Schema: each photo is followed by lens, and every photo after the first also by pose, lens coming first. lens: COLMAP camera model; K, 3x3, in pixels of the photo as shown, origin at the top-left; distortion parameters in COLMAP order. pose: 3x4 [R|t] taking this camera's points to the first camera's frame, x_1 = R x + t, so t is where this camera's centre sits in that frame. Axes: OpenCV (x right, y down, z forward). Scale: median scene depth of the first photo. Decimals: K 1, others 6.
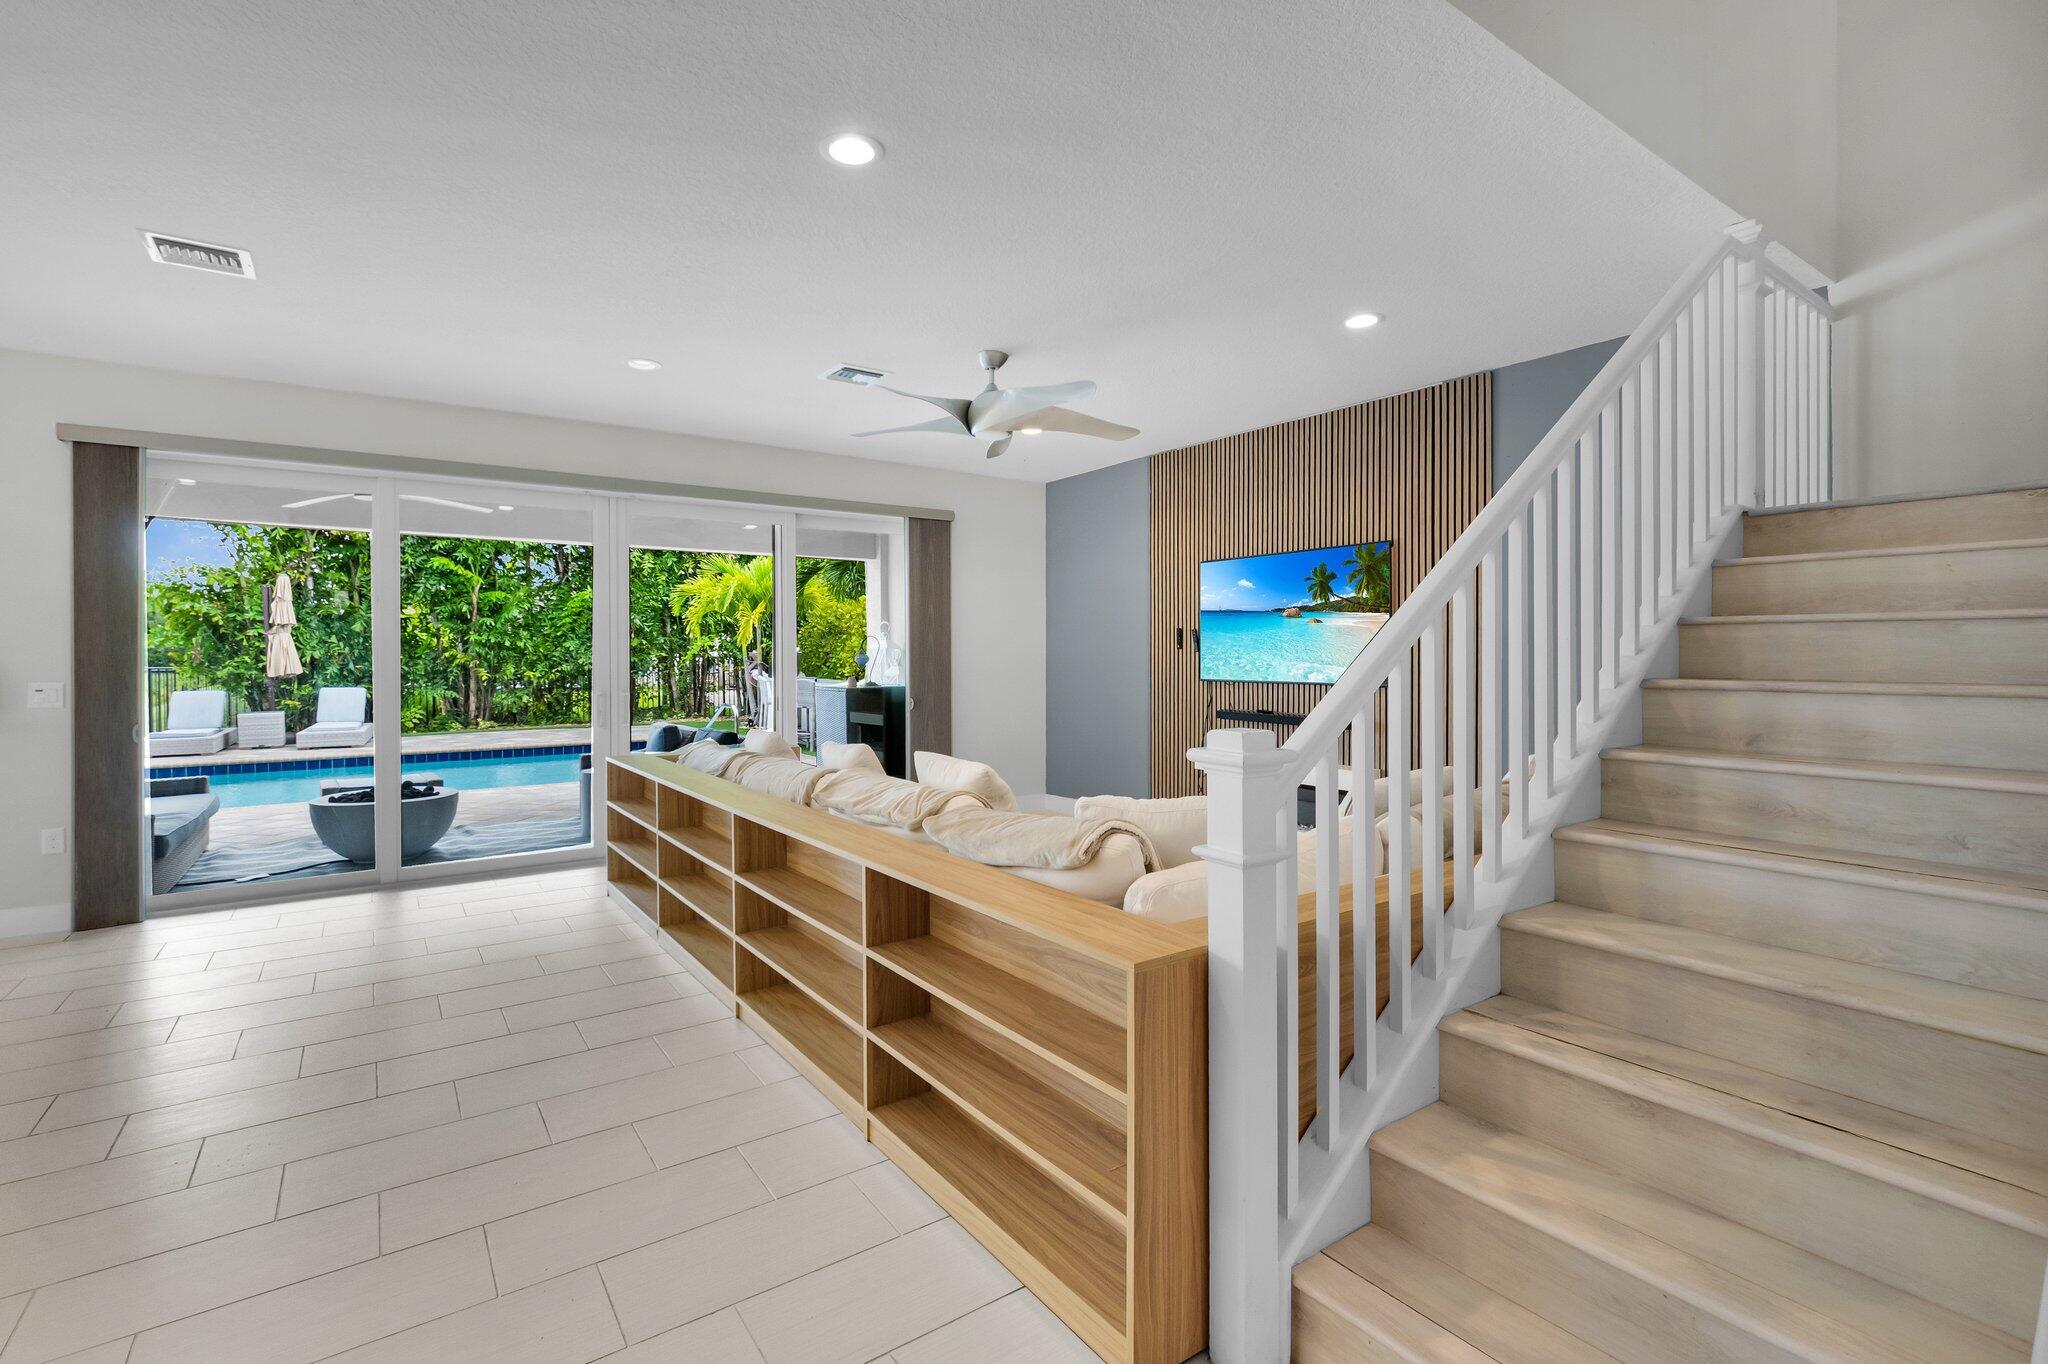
lens RADIAL K [[932.9, 0, 1020.2], [0, 932.9, 657.7], [0, 0, 1]] dist [-0.004154, -0.000261]
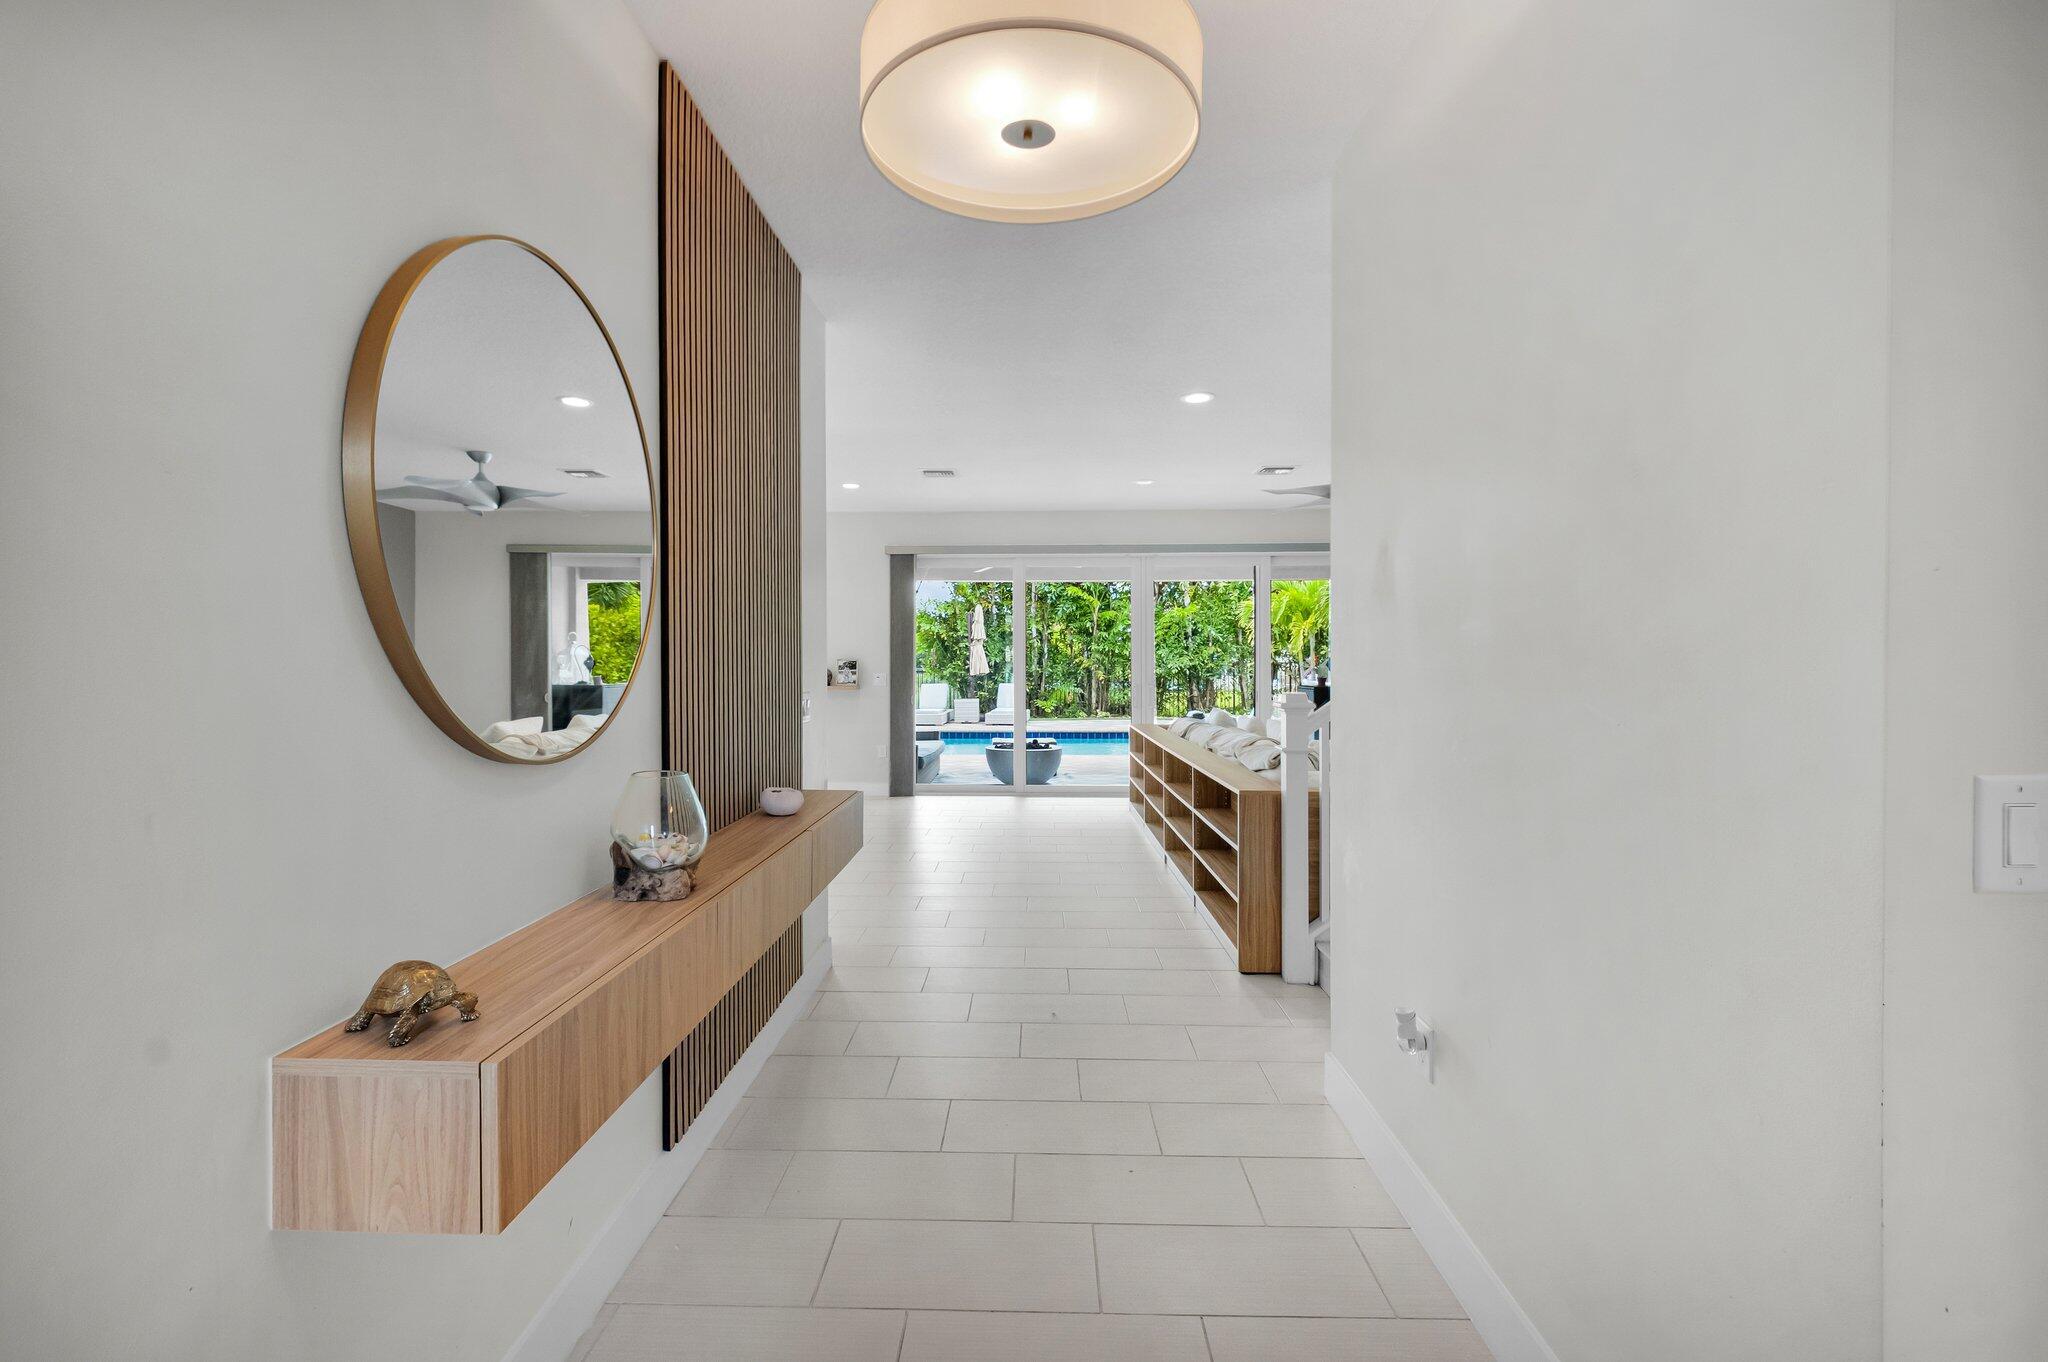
lens RADIAL K [[932.9, 0, 1006.5], [0, 932.9, 676.3], [0, 0, 1]] dist [-0.004154, -0.000261]
pose [[0.799108, 0.011656, -0.601075, 0.111483], [-0.003607, 0.999887, 0.014595, 0.000607], [0.601177, -0.009494, 0.799060, -0.129691]]
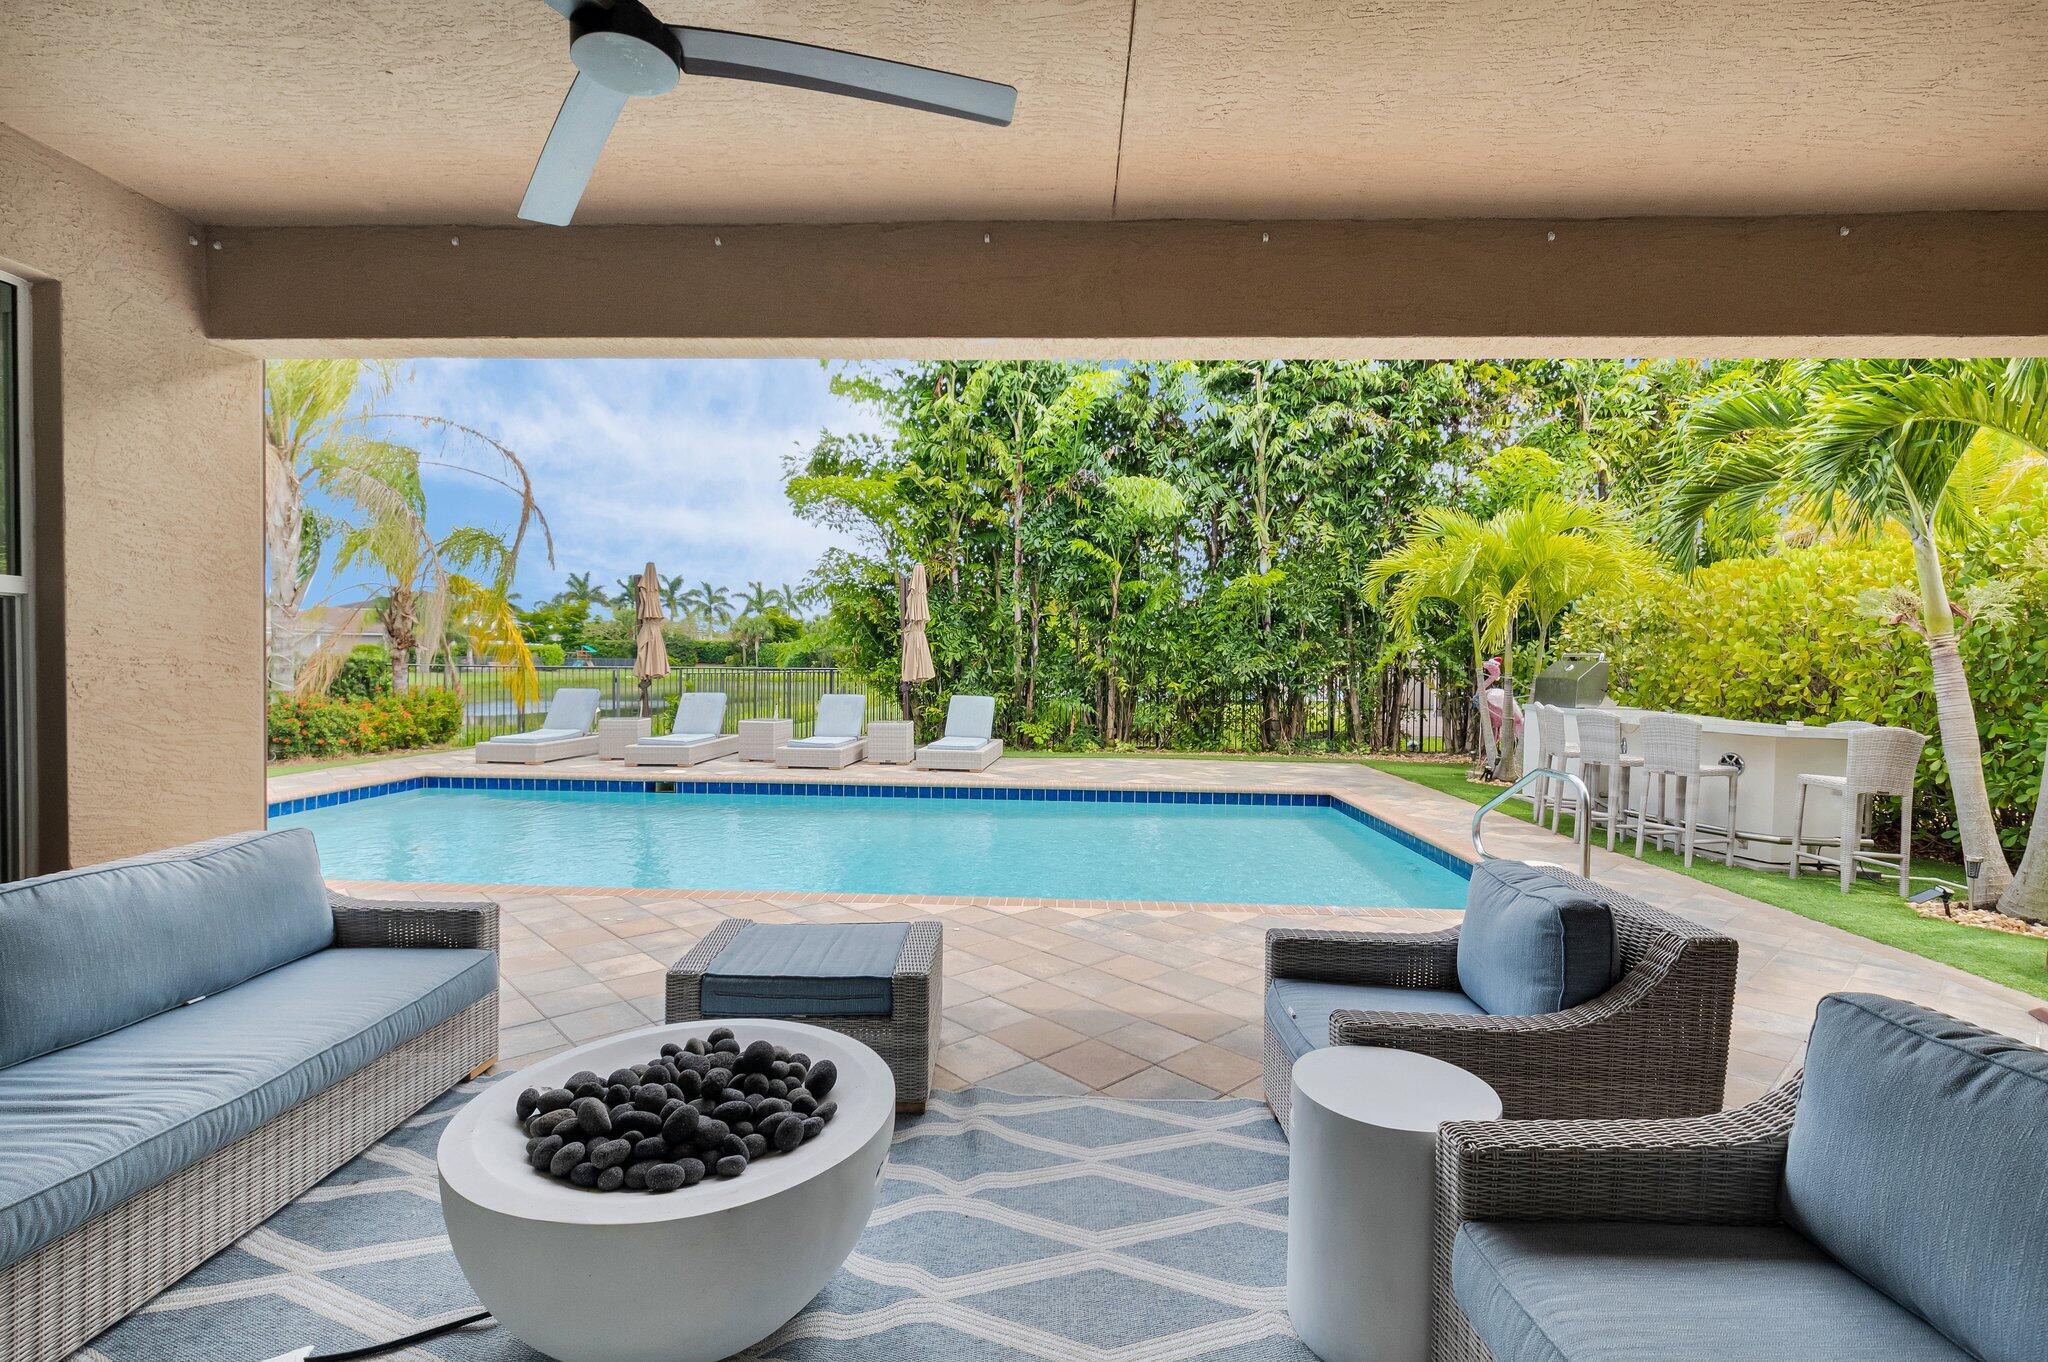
lens RADIAL K [[932.9, 0, 1017.8], [0, 932.9, 680.8], [0, 0, 1]] dist [-0.004154, -0.000261]
pose [[0.793304, 0.026675, -0.608241, -0.178469], [-0.019773, 0.999642, 0.018051, 0.002140], [0.608504, -0.002294, 0.793547, 0.345723]]
